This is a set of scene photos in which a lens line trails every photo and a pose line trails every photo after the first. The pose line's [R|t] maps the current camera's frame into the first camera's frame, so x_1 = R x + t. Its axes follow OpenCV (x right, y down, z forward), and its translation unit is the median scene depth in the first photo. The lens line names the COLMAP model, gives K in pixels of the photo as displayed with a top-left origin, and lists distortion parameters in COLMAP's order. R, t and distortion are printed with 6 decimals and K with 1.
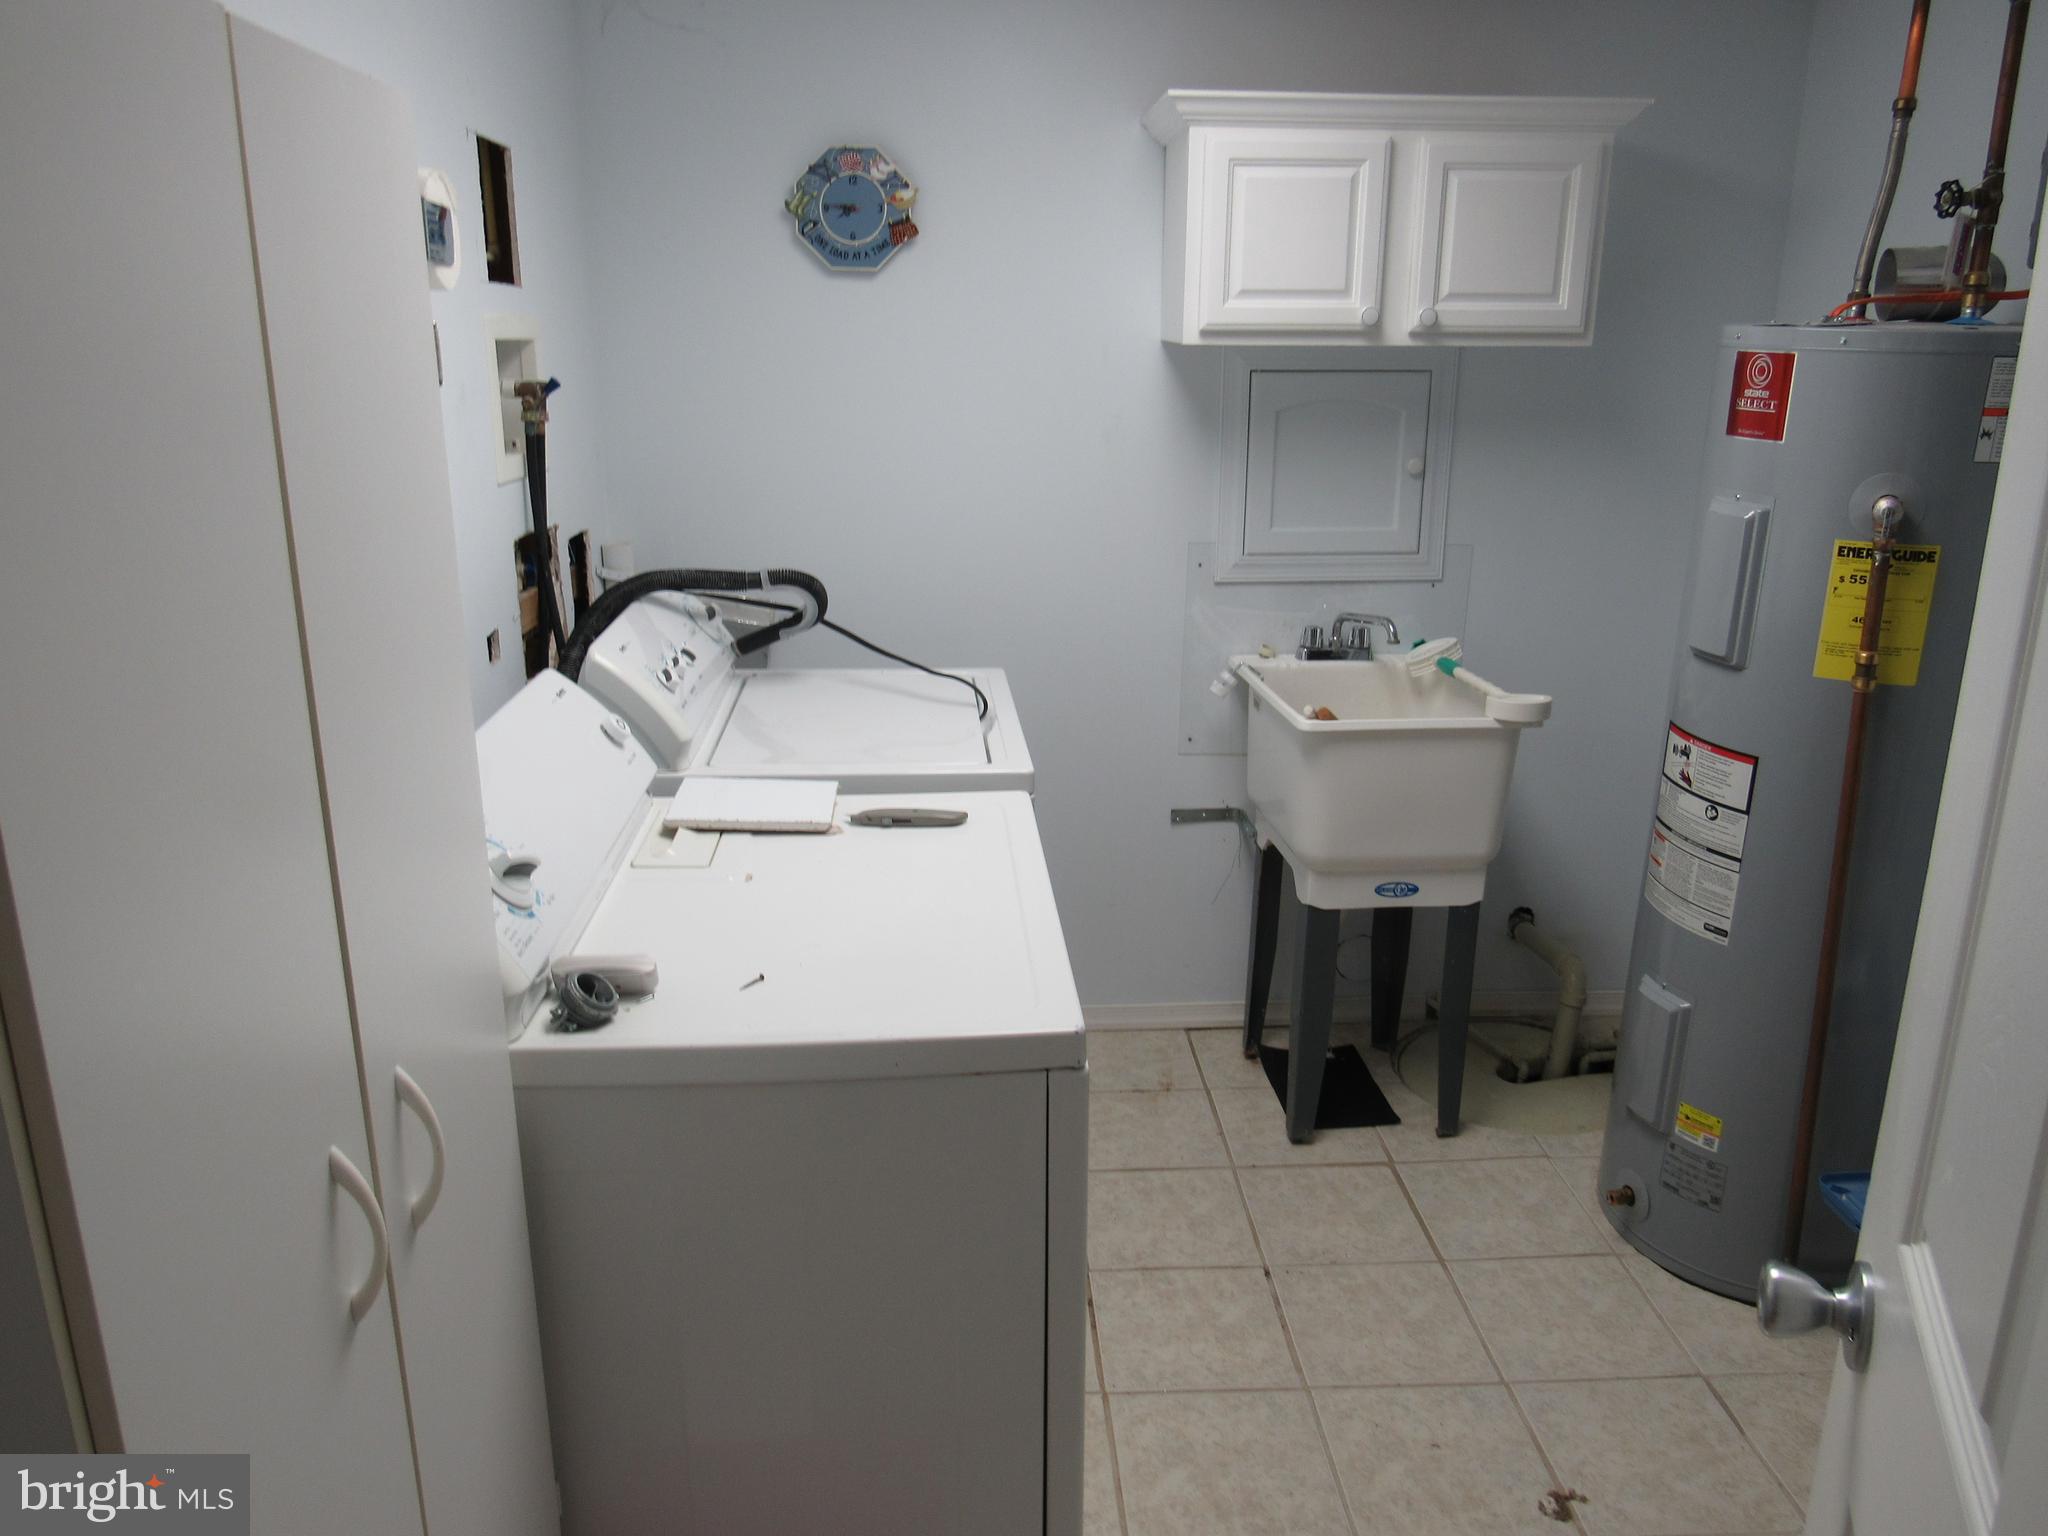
lens RADIAL K [[1483.6, 0, 1024.0], [0, 1483.6, 768.0], [0, 0, 1]] dist [-0.027493, 0.017307]
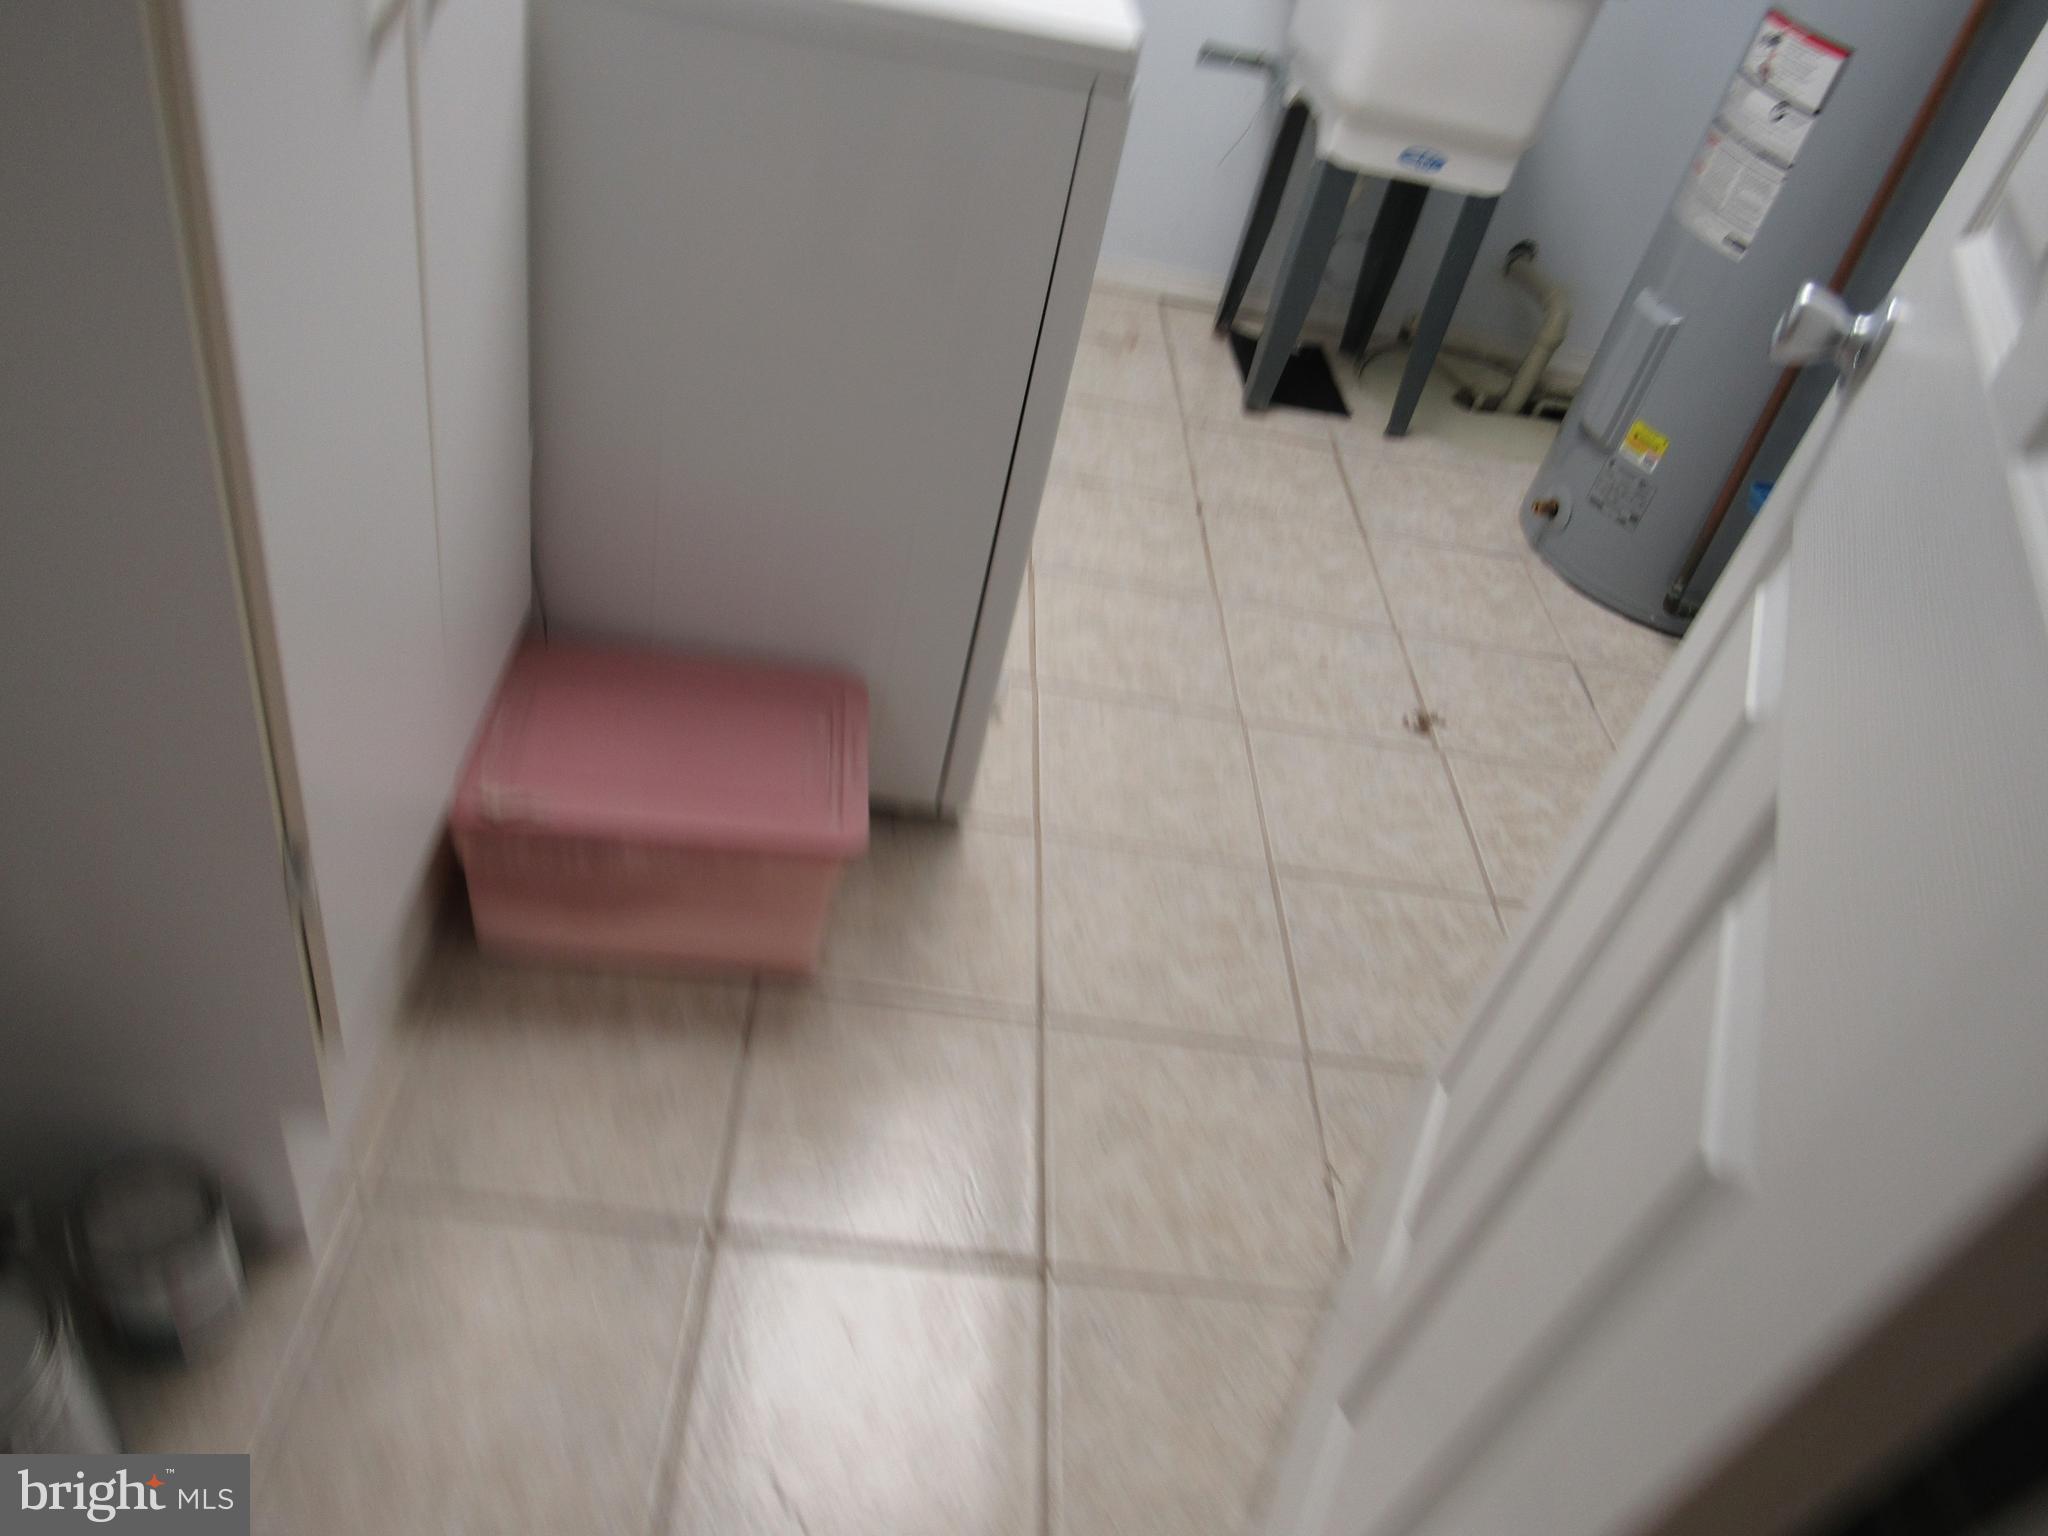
lens RADIAL K [[1468.9, 0, 1022.9], [0, 1468.9, 760.9], [0, 0, 1]] dist [-0.019902, 0.000439]
pose [[0.981585, 0.170393, 0.086352, -0.016398], [-0.190806, 0.896172, 0.400586, 0.108960], [-0.009129, -0.409685, 0.912181, -0.013096]]
